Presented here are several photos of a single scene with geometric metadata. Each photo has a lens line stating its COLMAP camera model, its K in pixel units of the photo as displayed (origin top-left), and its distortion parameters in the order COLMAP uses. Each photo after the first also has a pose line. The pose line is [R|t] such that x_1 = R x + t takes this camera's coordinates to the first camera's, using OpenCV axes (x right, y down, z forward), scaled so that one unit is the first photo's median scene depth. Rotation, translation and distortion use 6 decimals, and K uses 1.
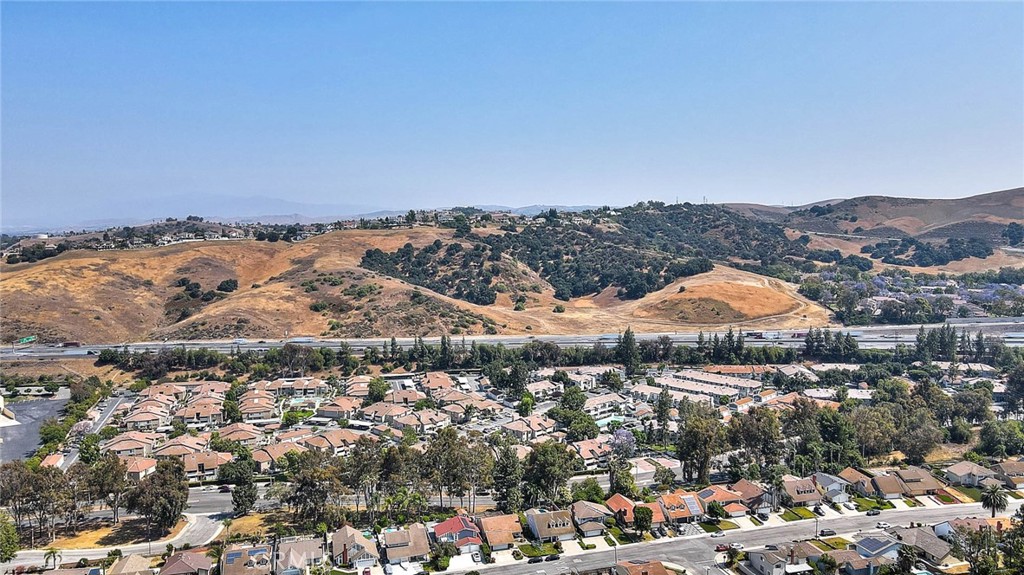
lens RADIAL K [[776.1, 0, 513.8], [0, 776.1, 292.6], [0, 0, 1]] dist [0.008990, 0.015288]
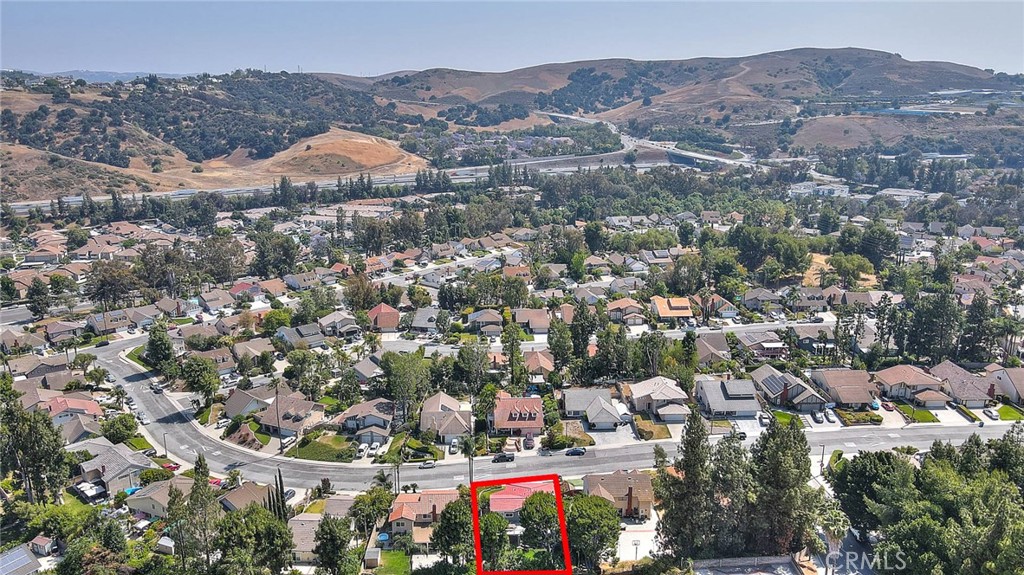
lens RADIAL K [[755.7, 0, 514.1], [0, 755.7, 285.9], [0, 0, 1]] dist [0.018662, 0.009527]
pose [[0.861167, -0.123110, 0.493188, -0.099093], [0.042894, 0.984368, 0.170821, 0.017913], [-0.506509, -0.125951, 0.852986, -0.153465]]
